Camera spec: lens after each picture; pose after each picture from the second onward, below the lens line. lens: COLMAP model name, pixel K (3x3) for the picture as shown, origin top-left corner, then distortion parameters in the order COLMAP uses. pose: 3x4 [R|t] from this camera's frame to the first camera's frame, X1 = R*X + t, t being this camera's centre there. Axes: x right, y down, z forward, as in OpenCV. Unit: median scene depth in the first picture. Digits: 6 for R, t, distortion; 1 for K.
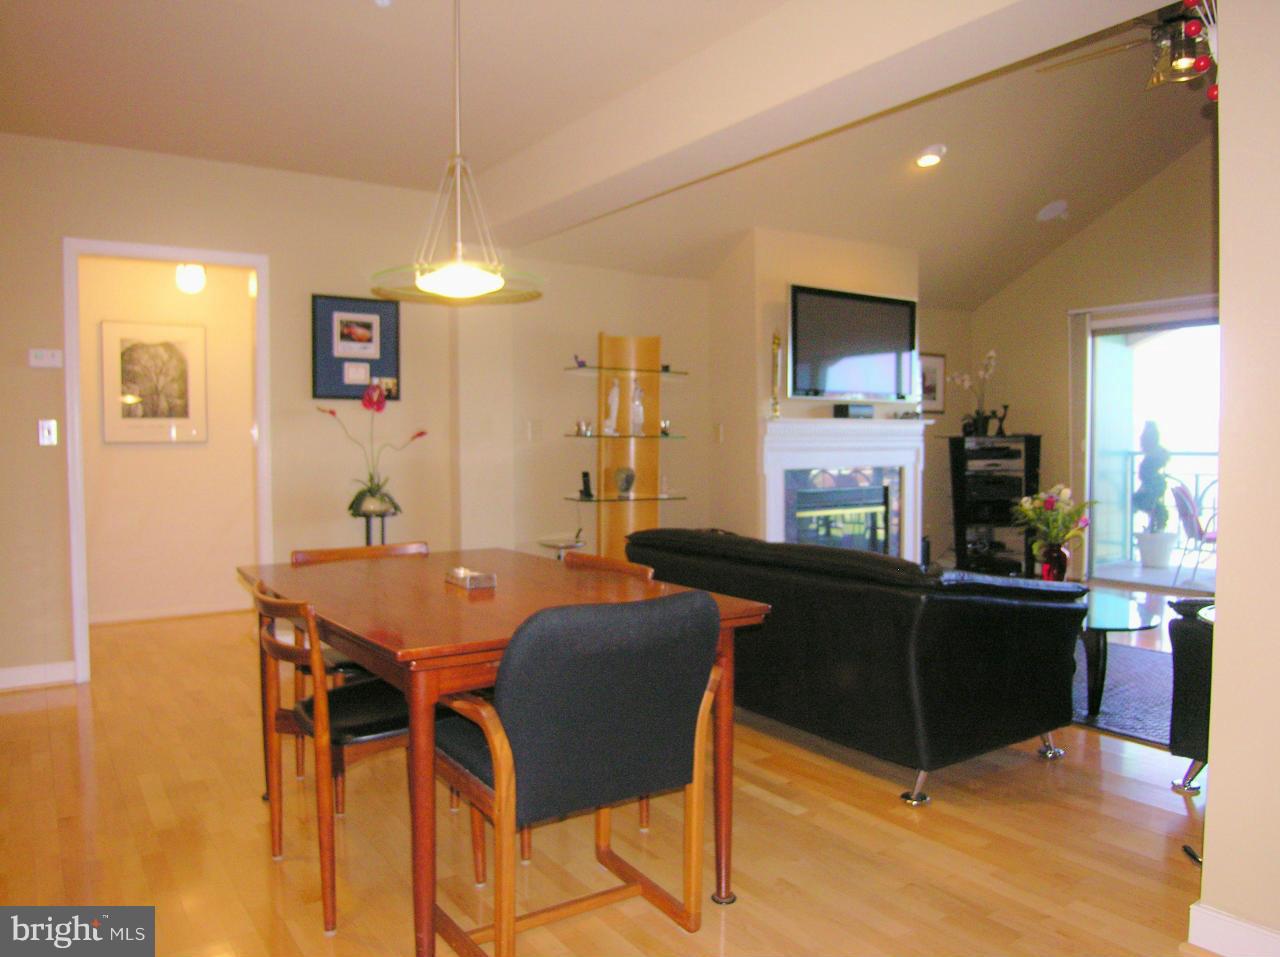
lens RADIAL K [[916.6, 0, 645.5], [0, 916.6, 475.2], [0, 0, 1]] dist [-0.058095, 0.006049]
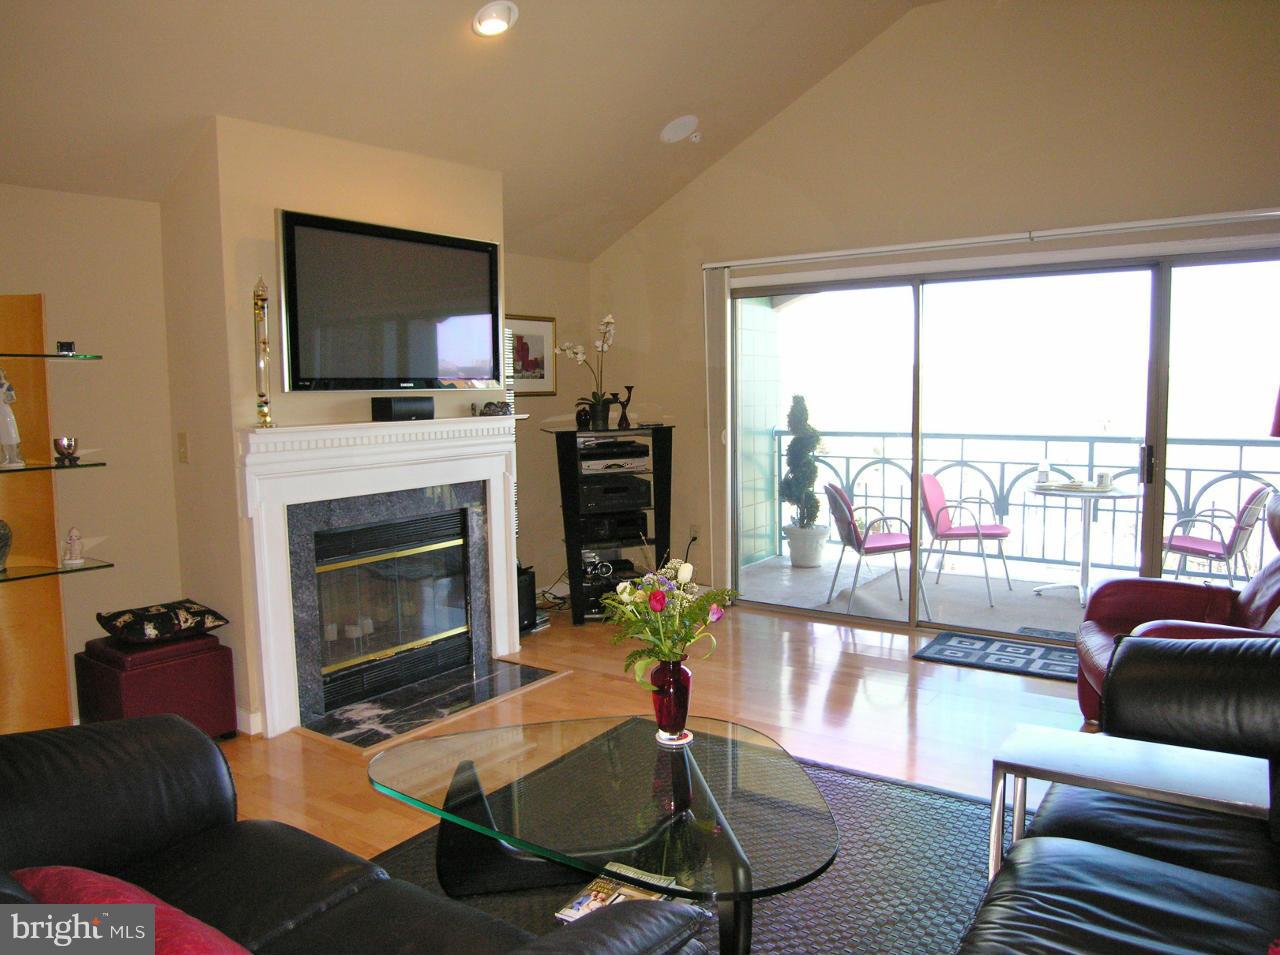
lens RADIAL K [[916.6, 0, 638.0], [0, 916.6, 482.0], [0, 0, 1]] dist [-0.058095, 0.006049]
pose [[0.940615, -0.046010, 0.336343, 0.150182], [0.024034, 0.997312, 0.069216, -0.053567], [-0.338623, -0.057022, 0.939193, 0.285821]]
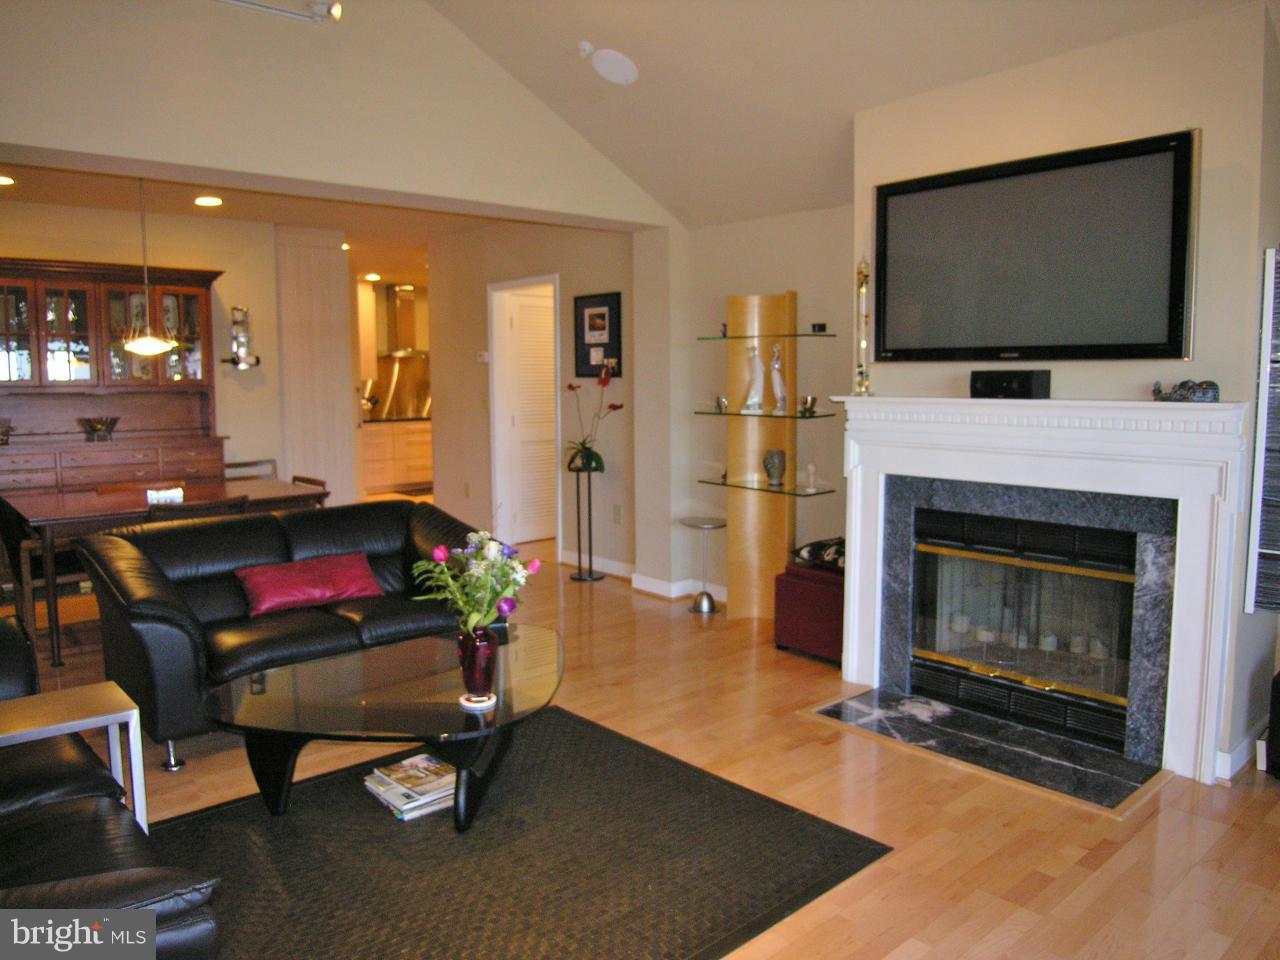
lens RADIAL K [[916.6, 0, 646.2], [0, 916.6, 479.6], [0, 0, 1]] dist [-0.058095, 0.006049]
pose [[0.122528, 0.113478, -0.985956, 0.689068], [-0.029723, 0.993416, 0.110643, -0.061425], [0.992020, 0.015749, 0.125094, 0.664301]]
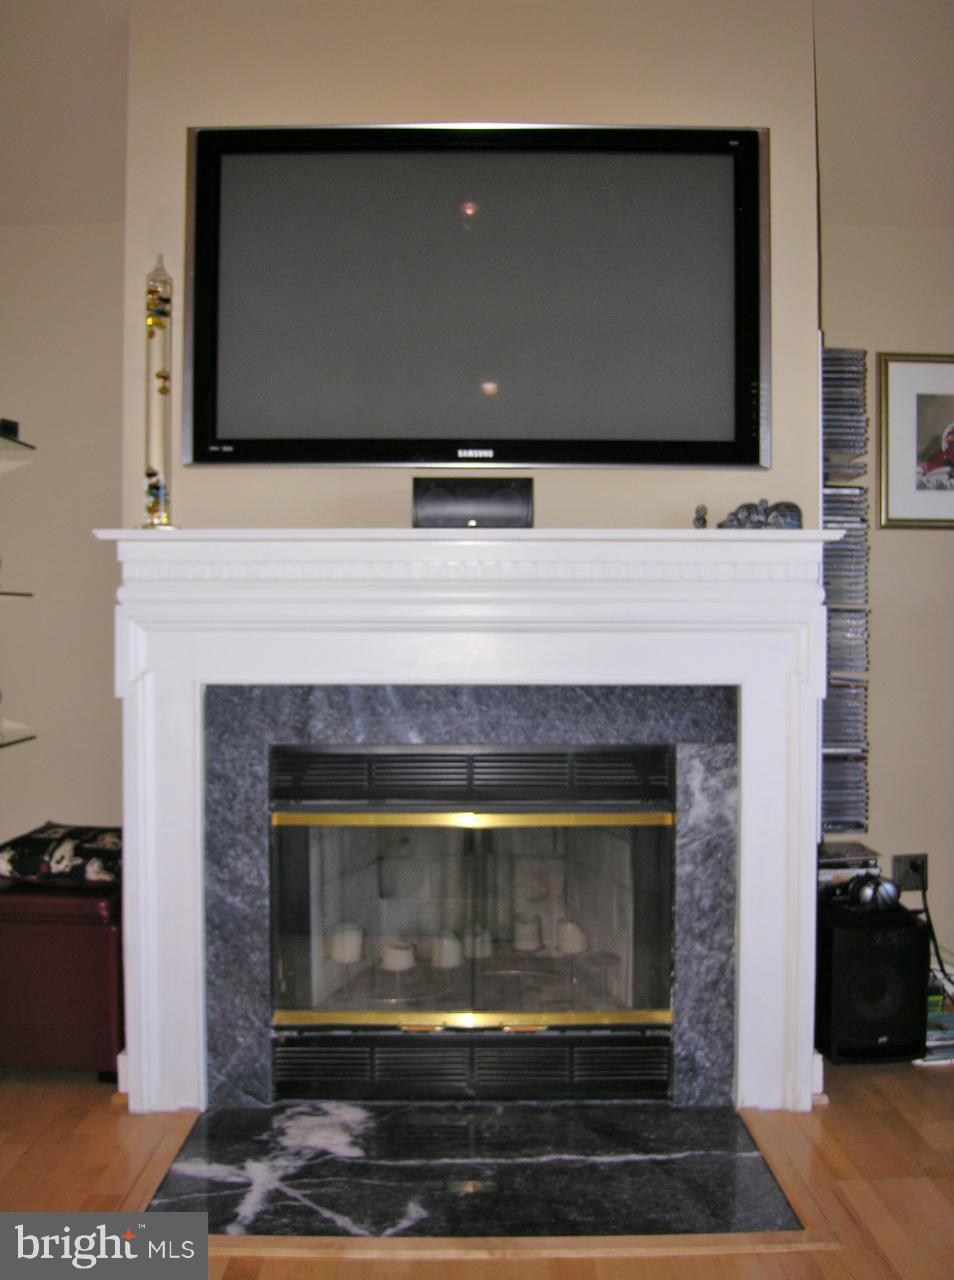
lens RADIAL K [[916.6, 0, 476.5], [0, 916.6, 643.4], [0, 0, 1]] dist [-0.058095, 0.006049]
pose [[0.827349, 0.009366, -0.561610, 0.375392], [-0.024857, 0.999492, -0.019950, -0.015223], [0.561138, 0.030466, 0.827162, 0.689503]]
